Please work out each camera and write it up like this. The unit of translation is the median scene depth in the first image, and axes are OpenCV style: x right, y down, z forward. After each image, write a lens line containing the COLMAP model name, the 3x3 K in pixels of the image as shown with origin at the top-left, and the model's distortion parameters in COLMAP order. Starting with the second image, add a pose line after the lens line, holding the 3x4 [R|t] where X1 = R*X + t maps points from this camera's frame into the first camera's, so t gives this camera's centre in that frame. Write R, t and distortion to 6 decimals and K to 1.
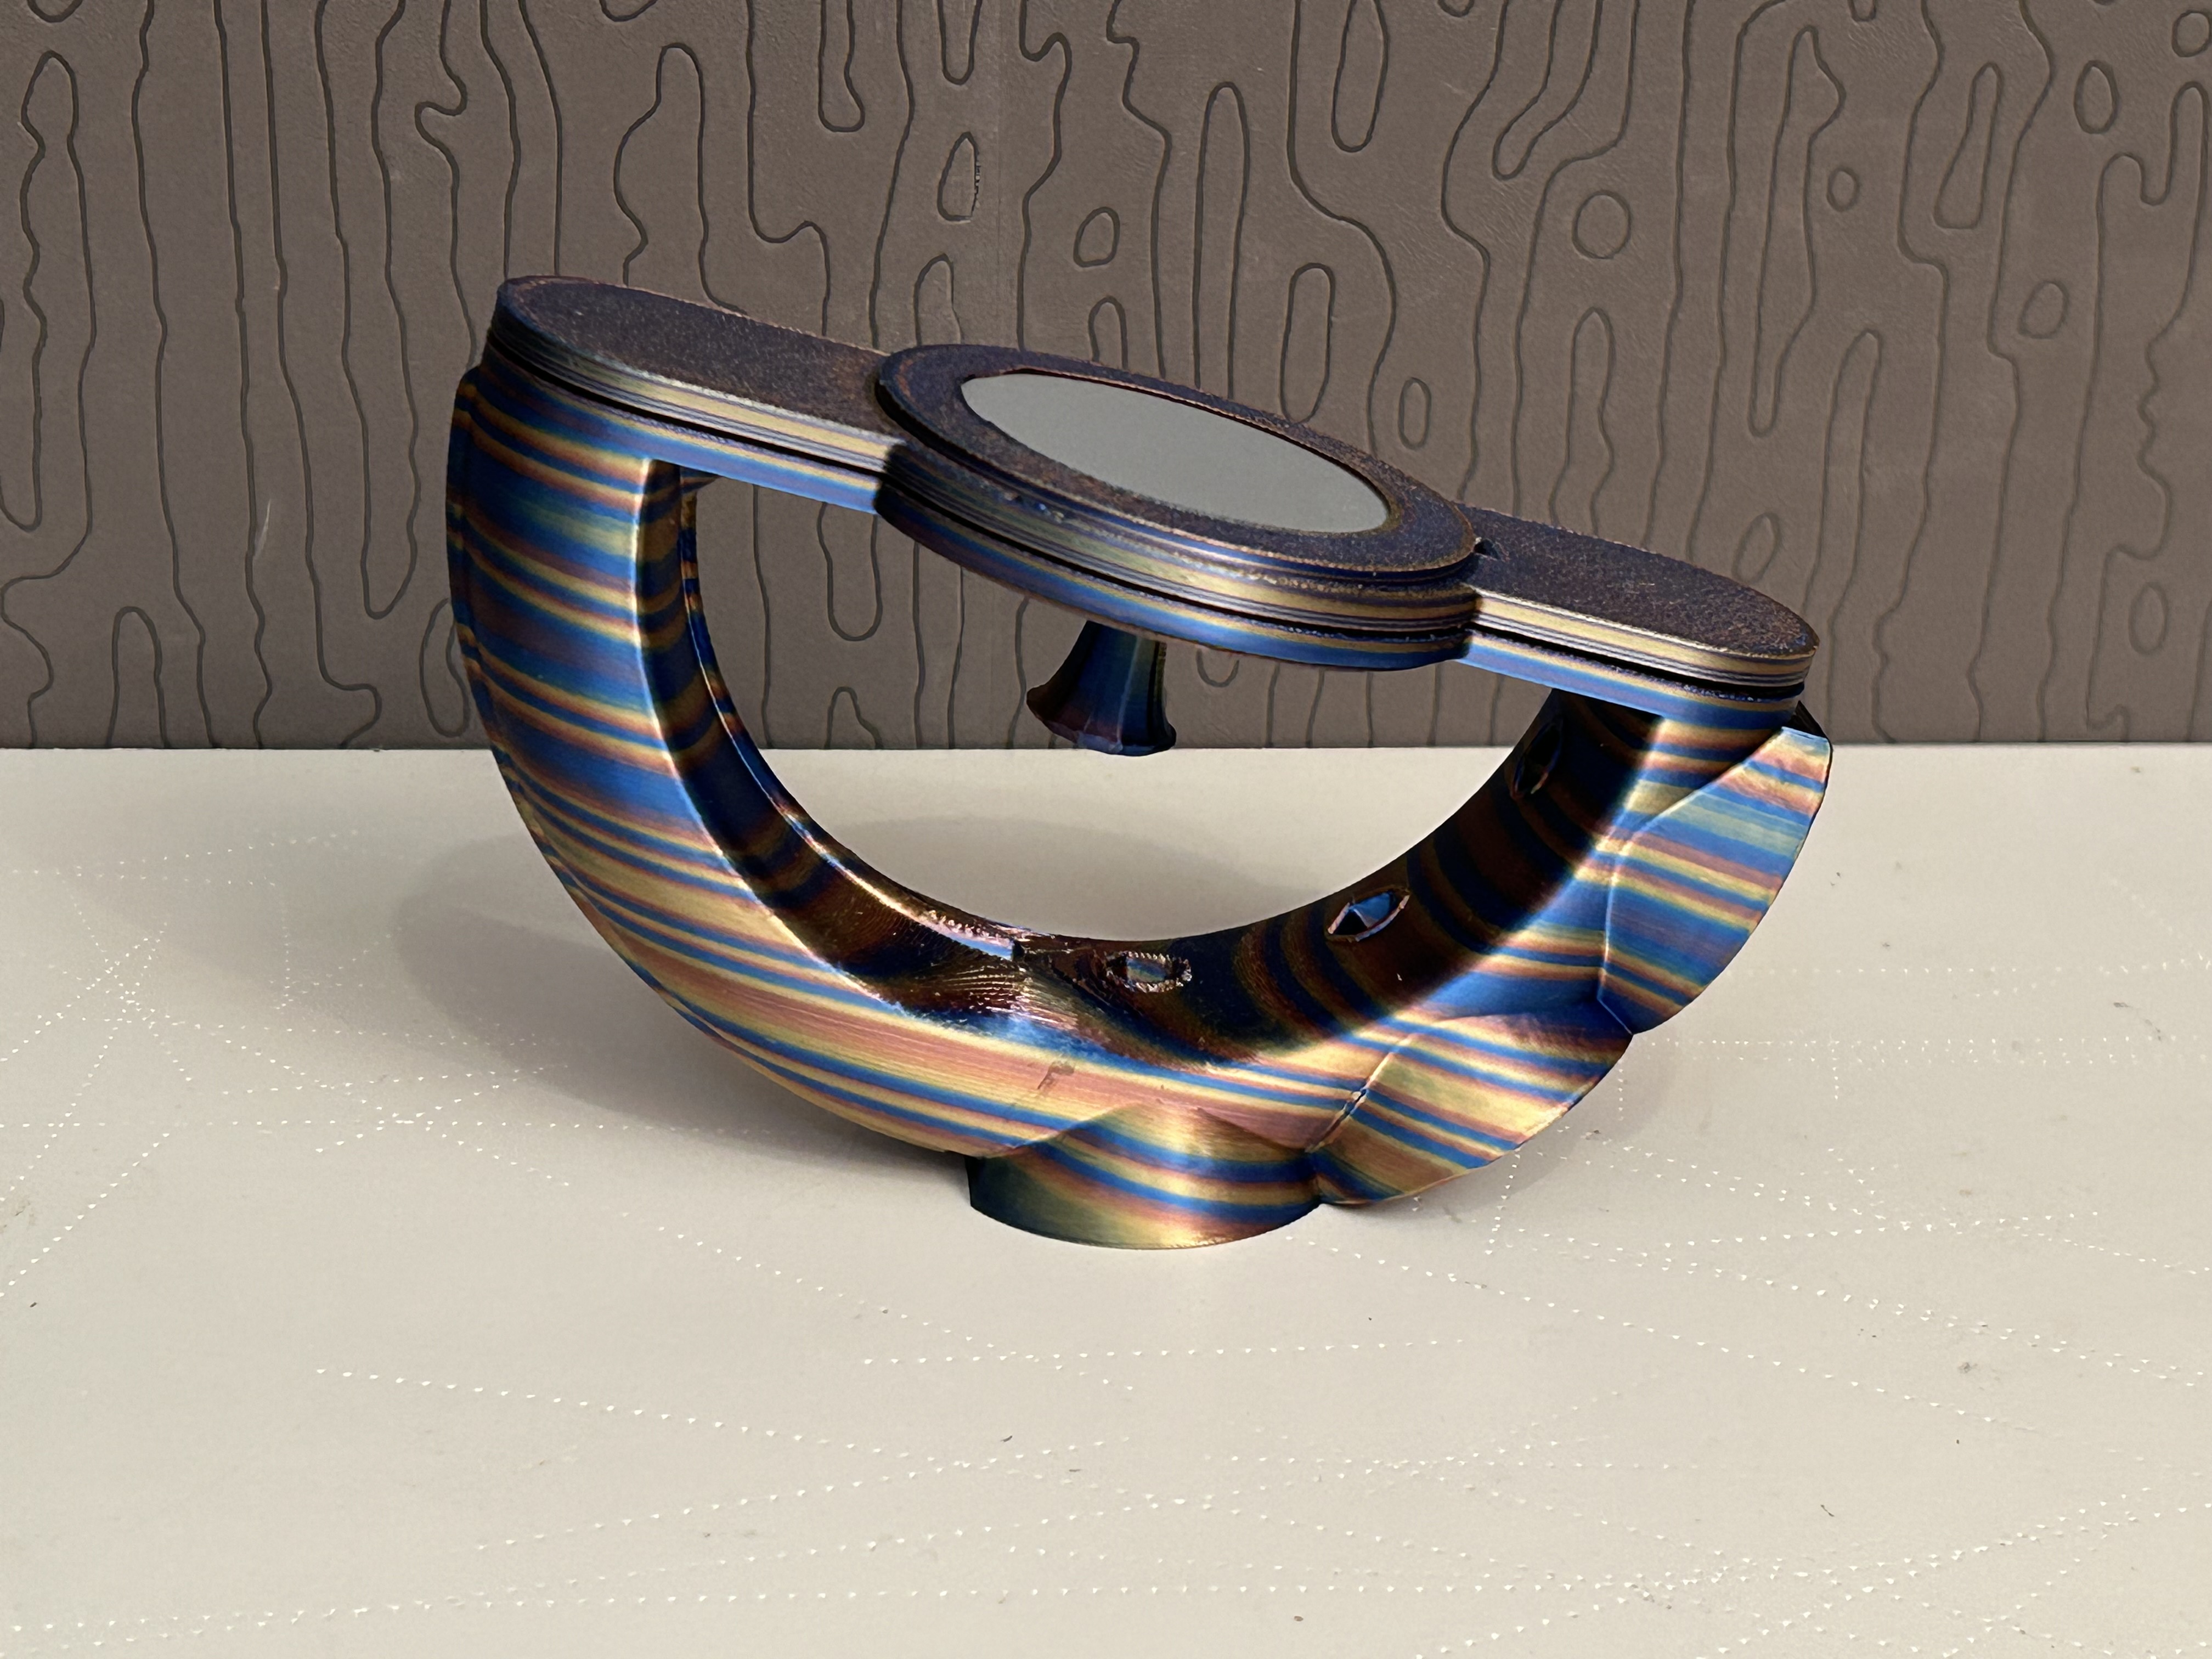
lens RADIAL K [[4090.4, 0, 1079.2], [0, 4090.4, 832.8], [0, 0, 1]] dist [0.113850, 0.000000]
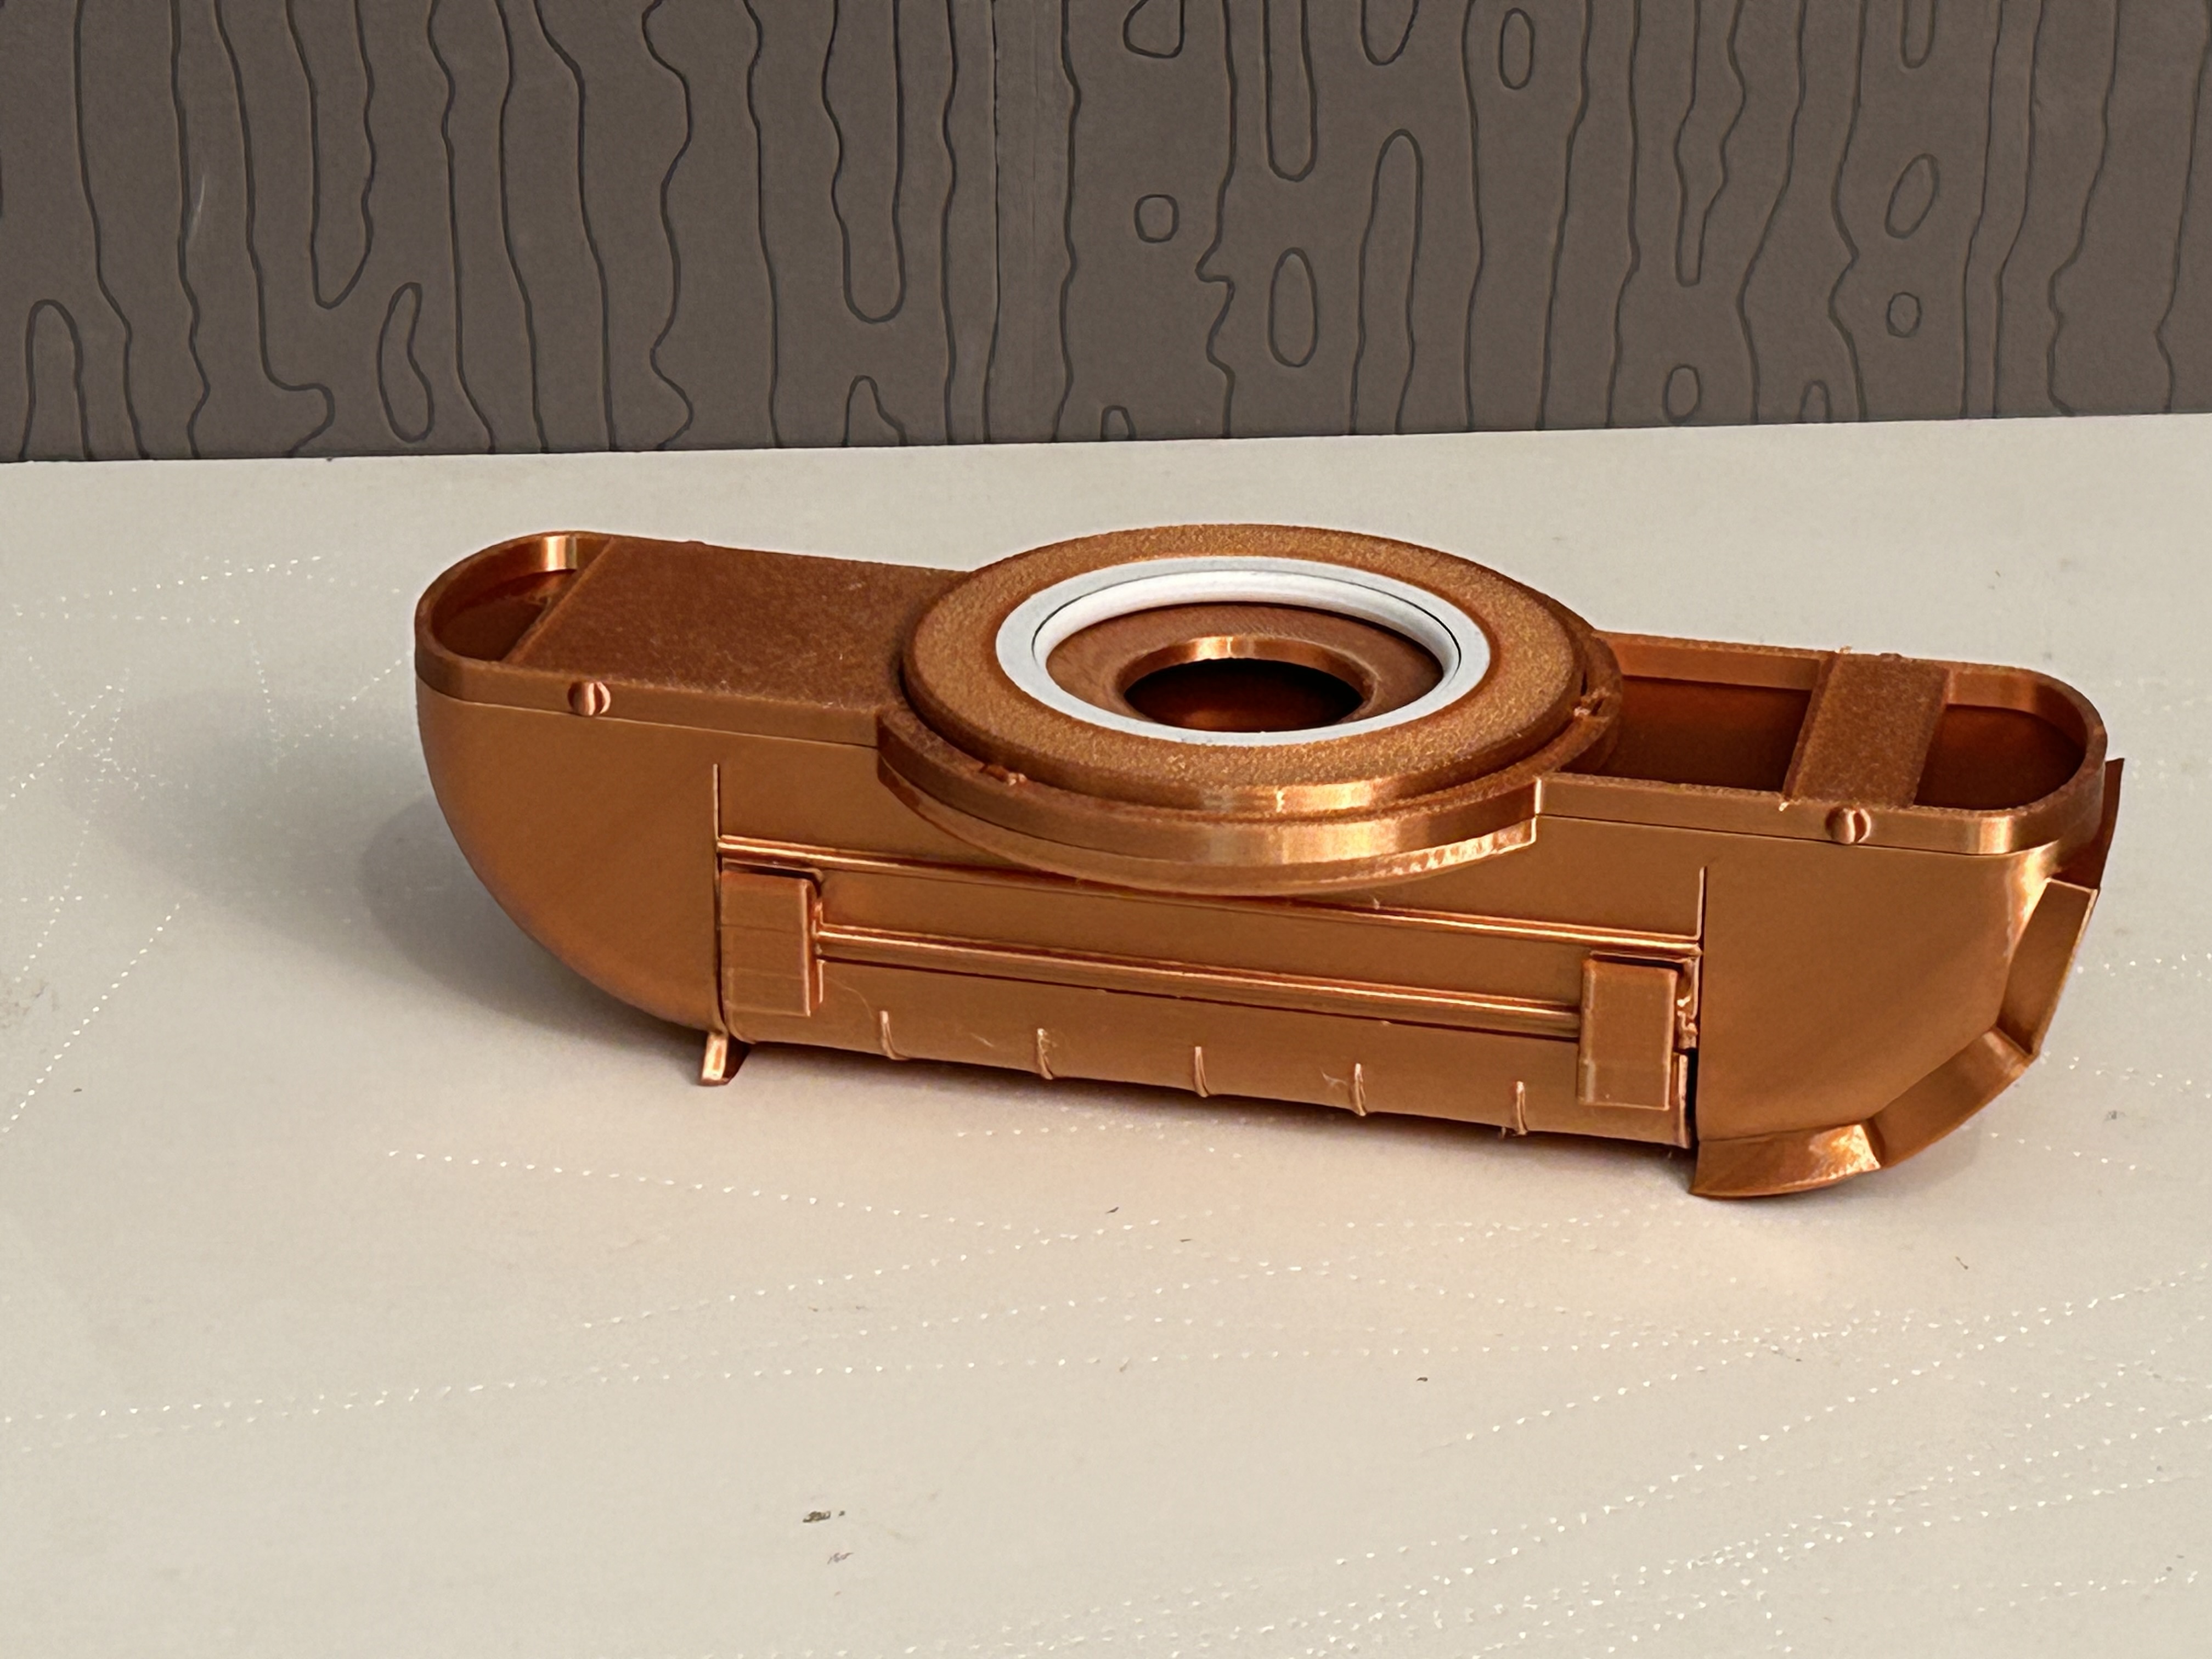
lens RADIAL K [[5975.5, 0, 1088.2], [0, 5975.5, 851.3], [0, 0, 1]] dist [0.135281, 0.000000]
pose [[0.999738, -0.019424, 0.012106, -0.028115], [0.018483, 0.997123, 0.073513, -0.028379], [-0.013499, -0.073270, 0.997221, -0.283074]]
